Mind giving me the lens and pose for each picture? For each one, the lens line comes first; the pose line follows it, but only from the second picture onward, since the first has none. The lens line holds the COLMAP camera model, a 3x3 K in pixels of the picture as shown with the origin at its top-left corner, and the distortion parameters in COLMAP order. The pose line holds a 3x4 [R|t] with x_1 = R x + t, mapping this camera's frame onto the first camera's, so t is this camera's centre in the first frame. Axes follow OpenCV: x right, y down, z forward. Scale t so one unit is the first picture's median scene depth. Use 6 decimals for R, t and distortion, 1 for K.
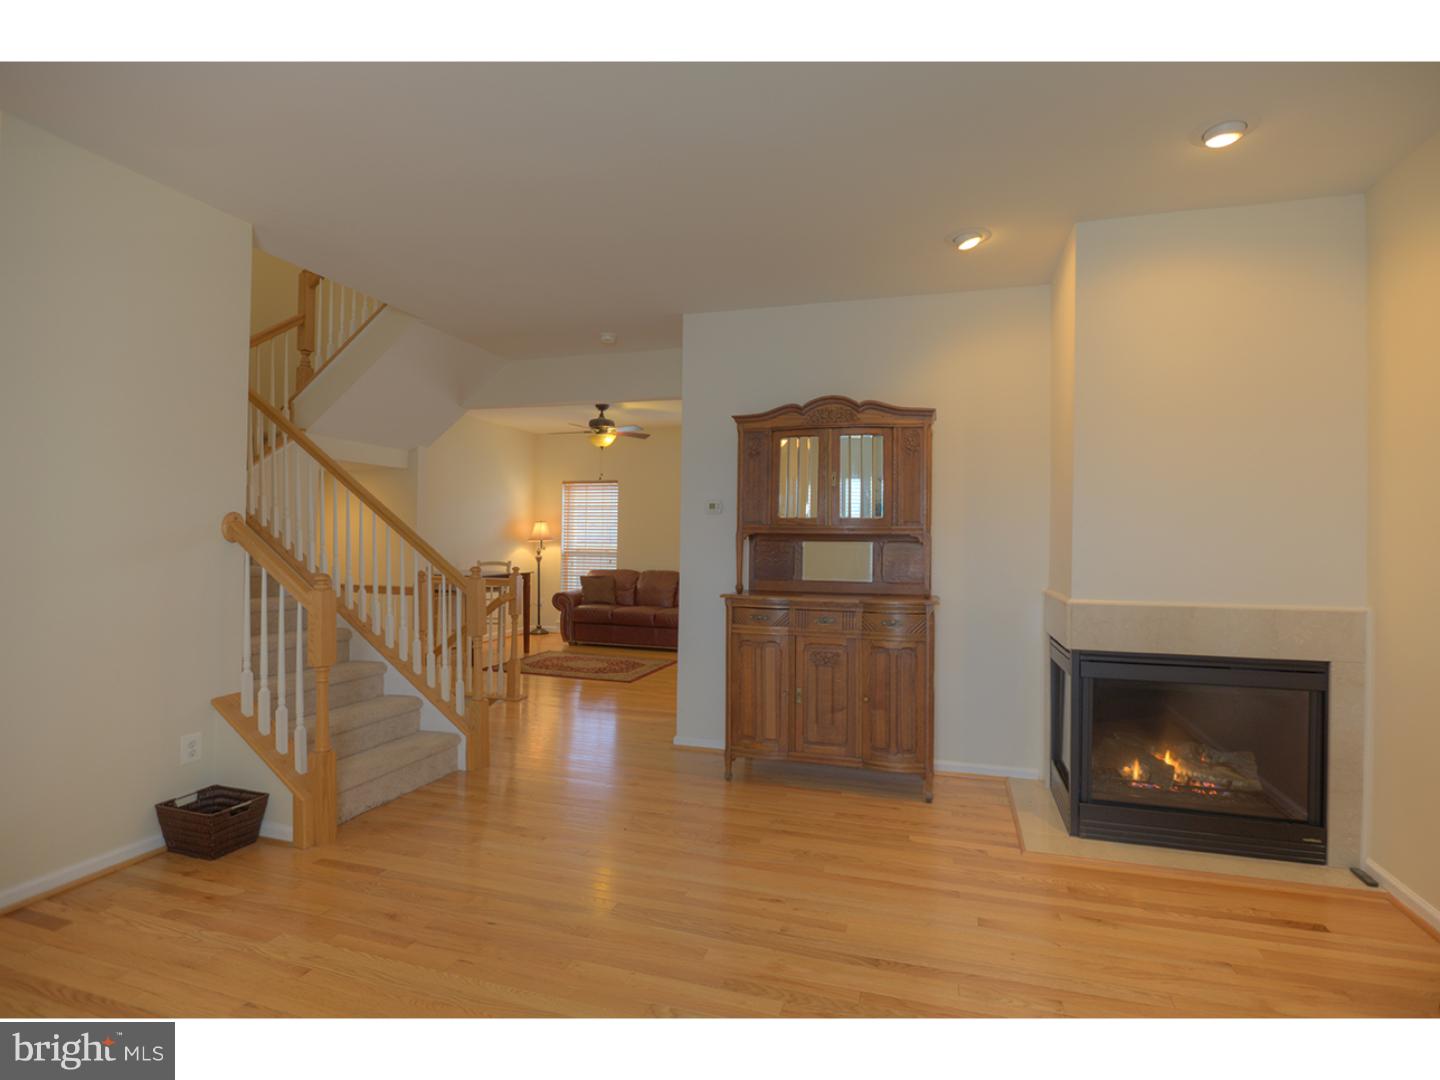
lens RADIAL K [[680.7, 0, 732.9], [0, 680.7, 536.2], [0, 0, 1]] dist [-0.015051, 0.000488]
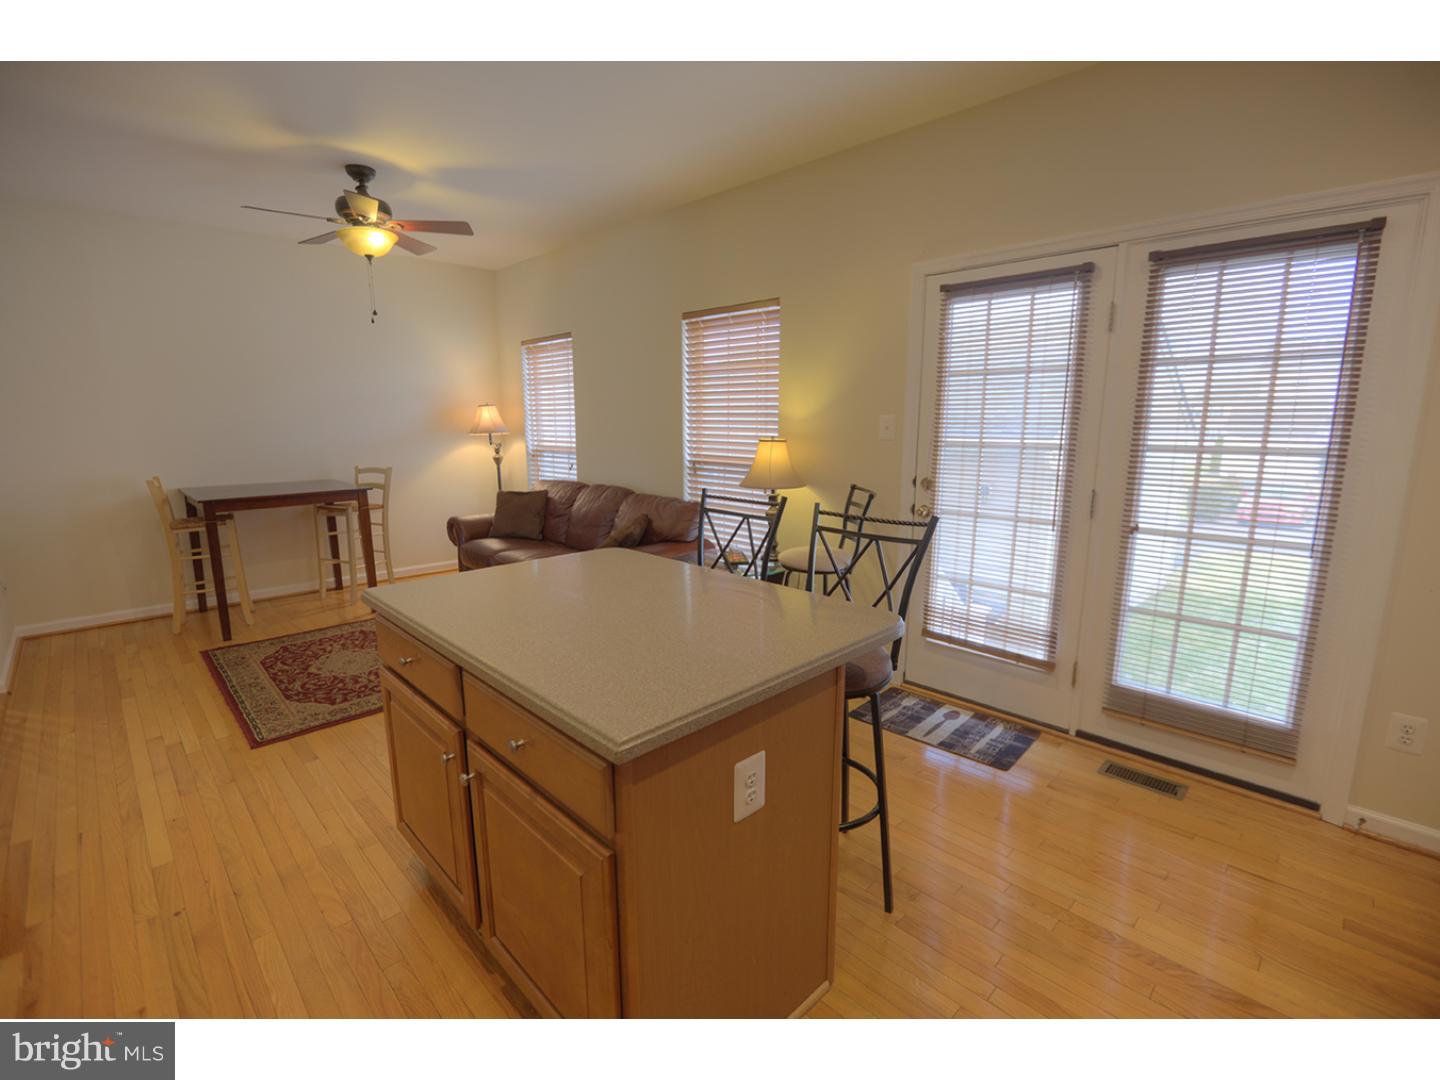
lens RADIAL K [[656.2, 0, 720.0], [0, 656.2, 540.0], [0, 0, 1]] dist [-0.016074, 0.000162]
pose [[0.877399, 0.074862, -0.473884, 0.239810], [0.015025, 0.982978, 0.183106, -0.005056], [0.479525, -0.167777, 0.861340, 0.544477]]
